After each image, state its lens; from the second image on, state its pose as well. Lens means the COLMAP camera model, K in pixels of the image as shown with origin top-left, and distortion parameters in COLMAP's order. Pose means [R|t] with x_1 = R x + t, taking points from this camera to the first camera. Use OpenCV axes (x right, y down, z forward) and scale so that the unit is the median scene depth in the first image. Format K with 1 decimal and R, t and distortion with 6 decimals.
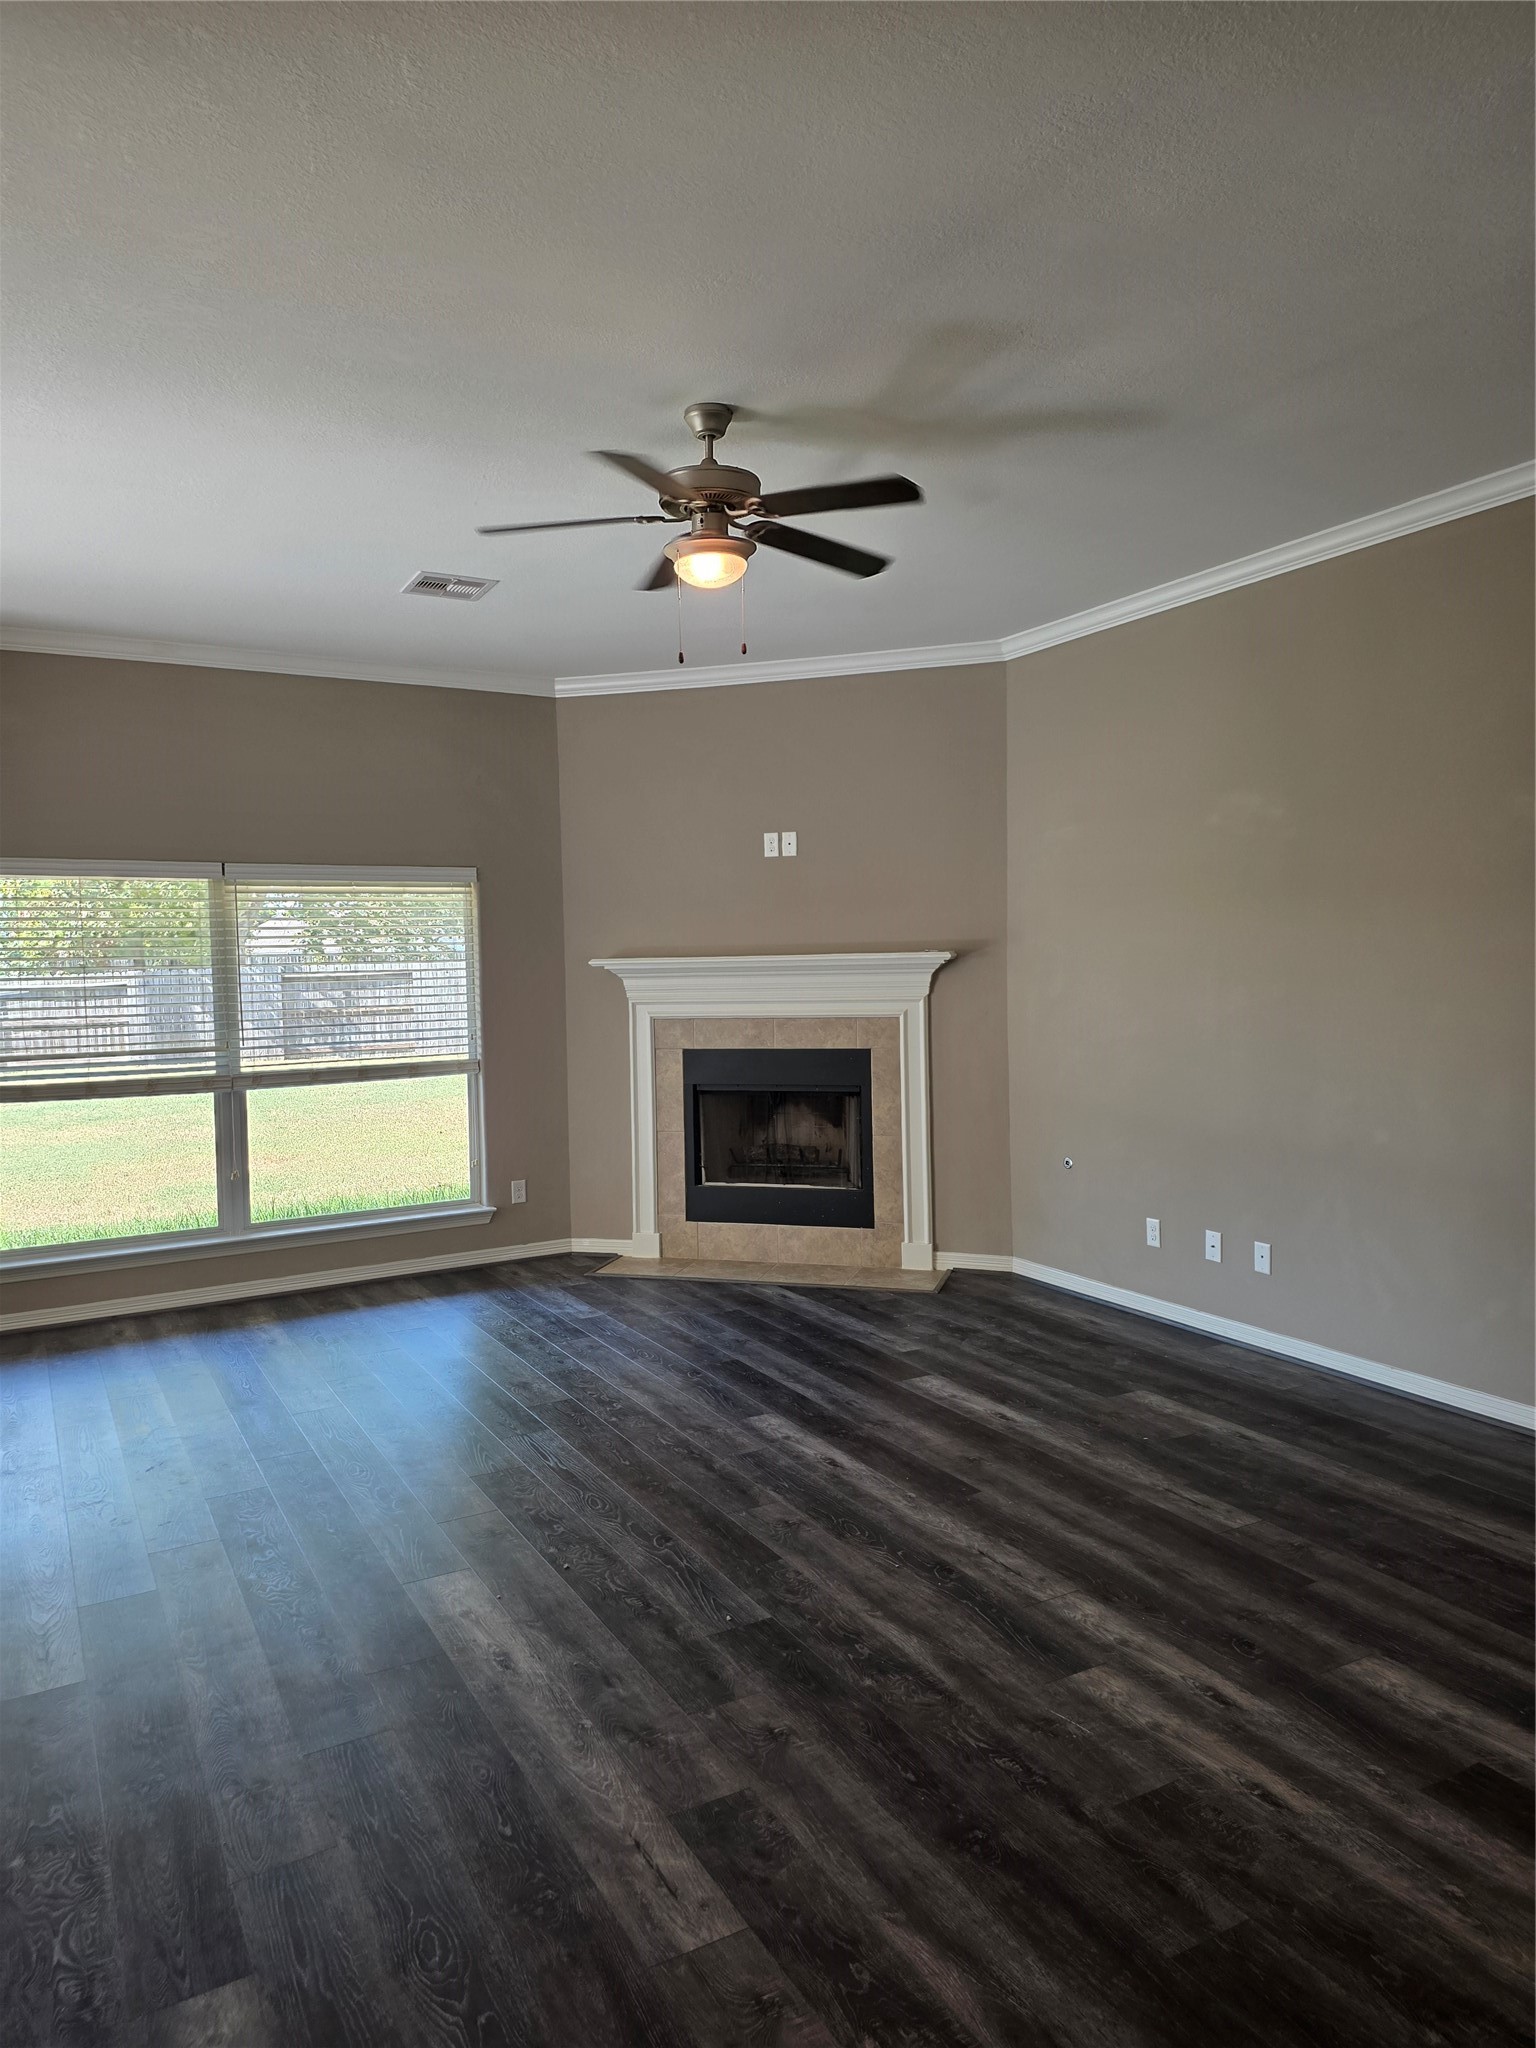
lens RADIAL K [[1363.4, 0, 804.2], [0, 1363.4, 1033.3], [0, 0, 1]] dist [0.133698, -0.230544]
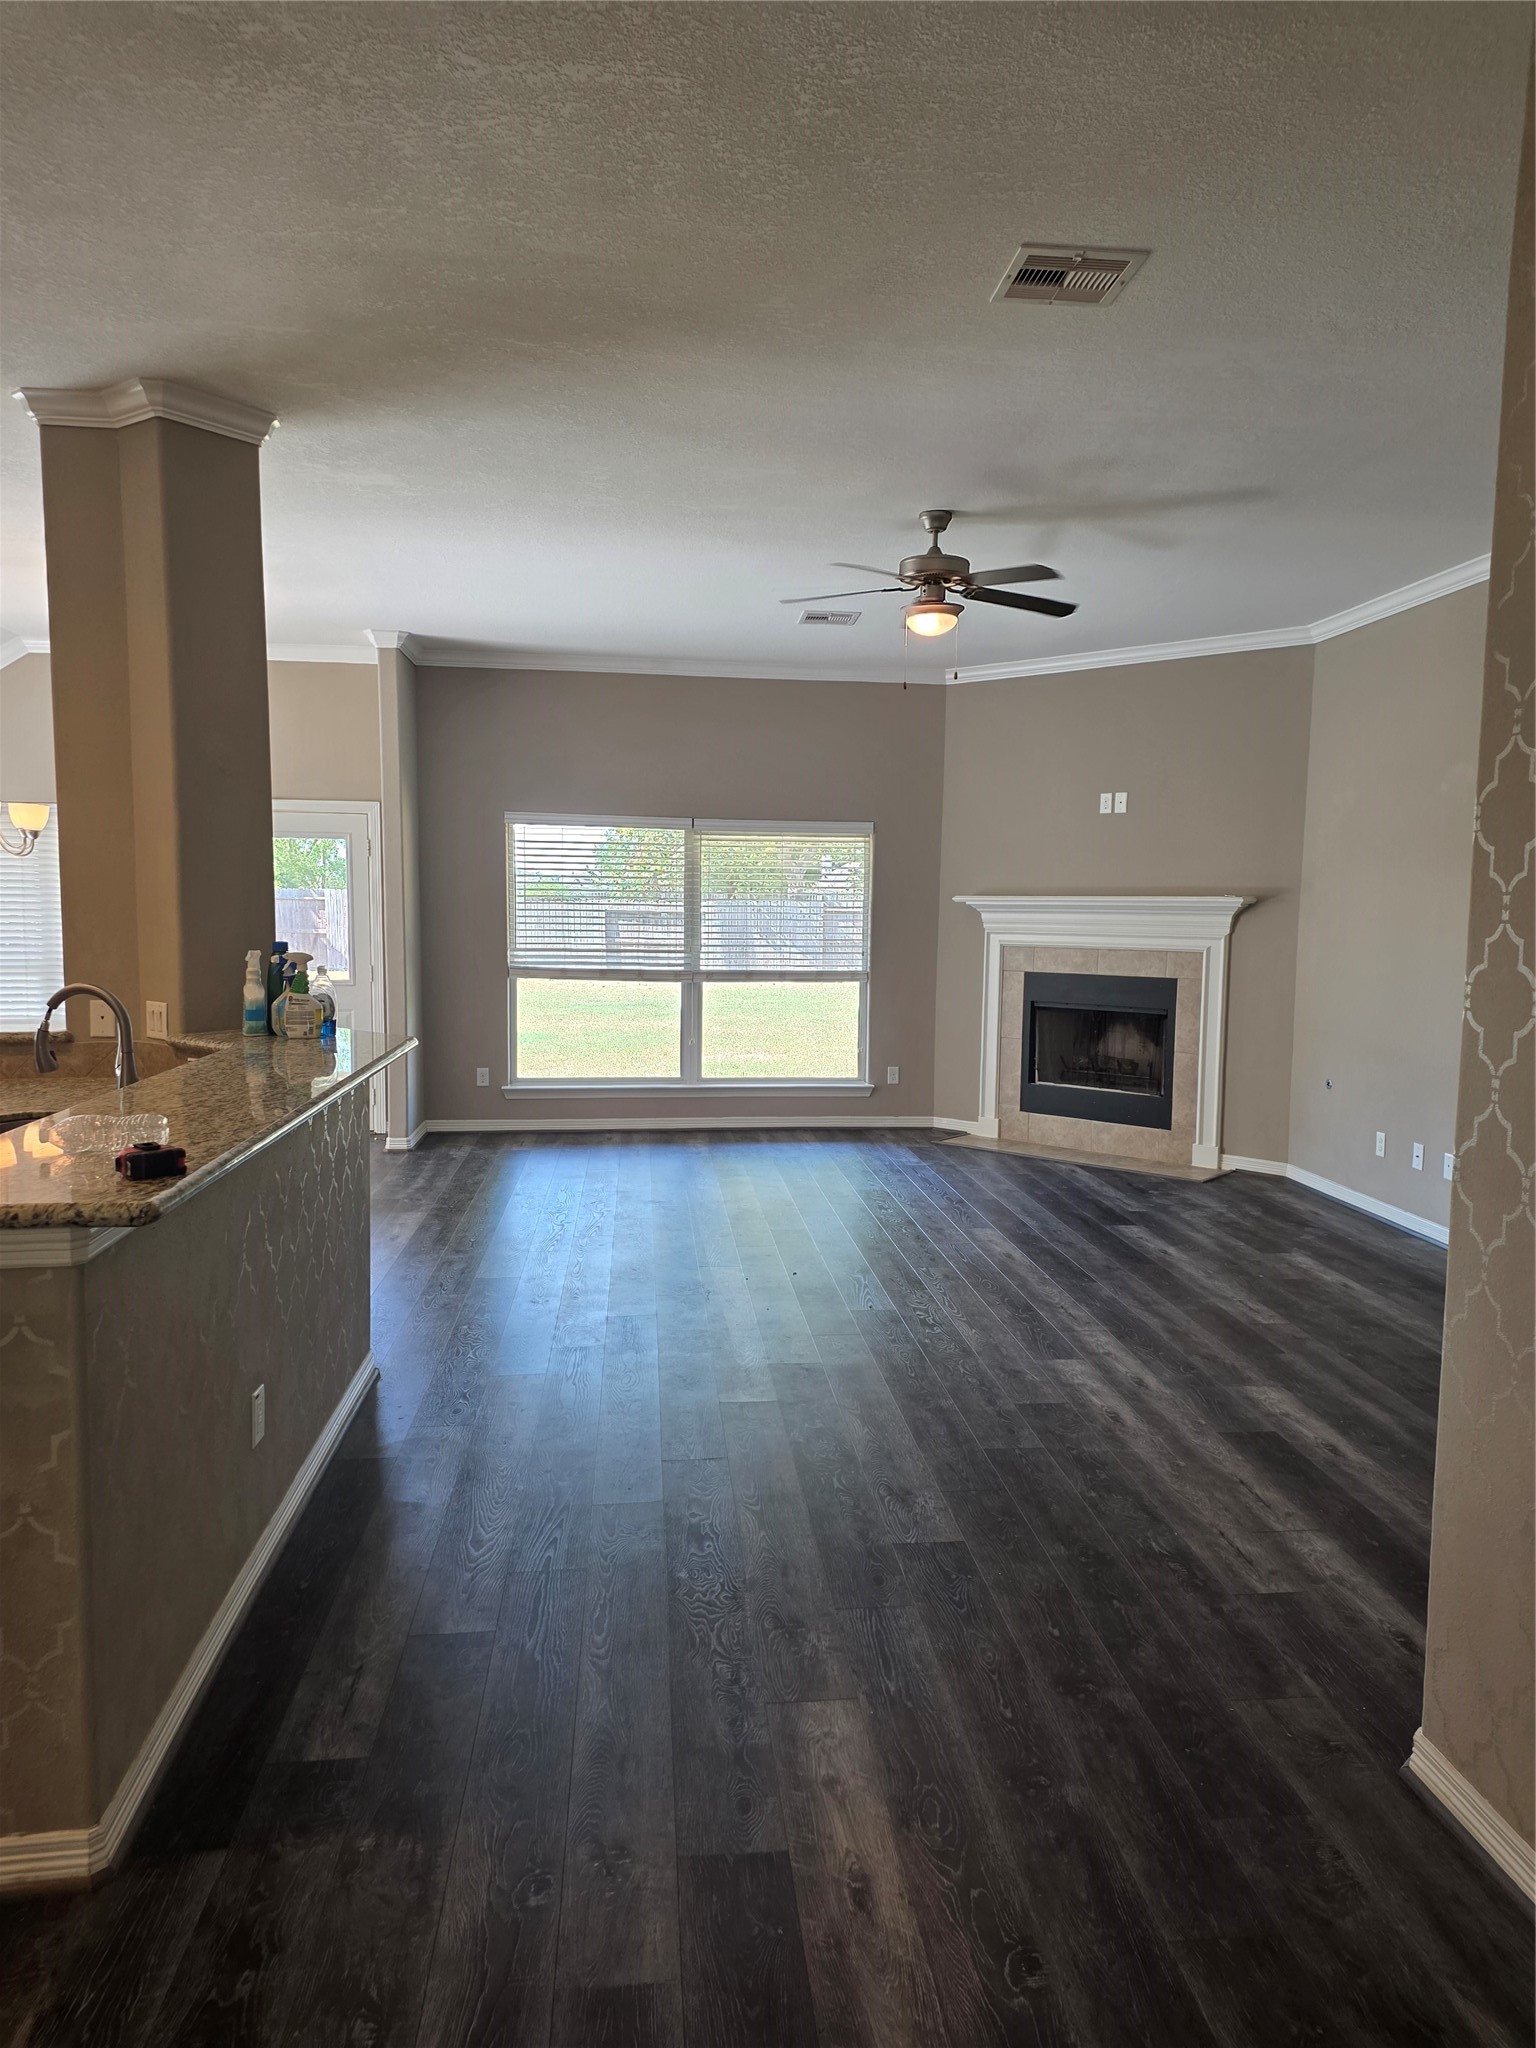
lens RADIAL K [[1365.4, 0, 827.3], [0, 1365.4, 1032.6], [0, 0, 1]] dist [0.067138, -0.000273]
pose [[0.925897, 0.067592, -0.371681, 0.217219], [-0.053375, 0.997400, 0.048418, 0.017125], [0.373988, -0.024992, 0.927097, -0.217502]]
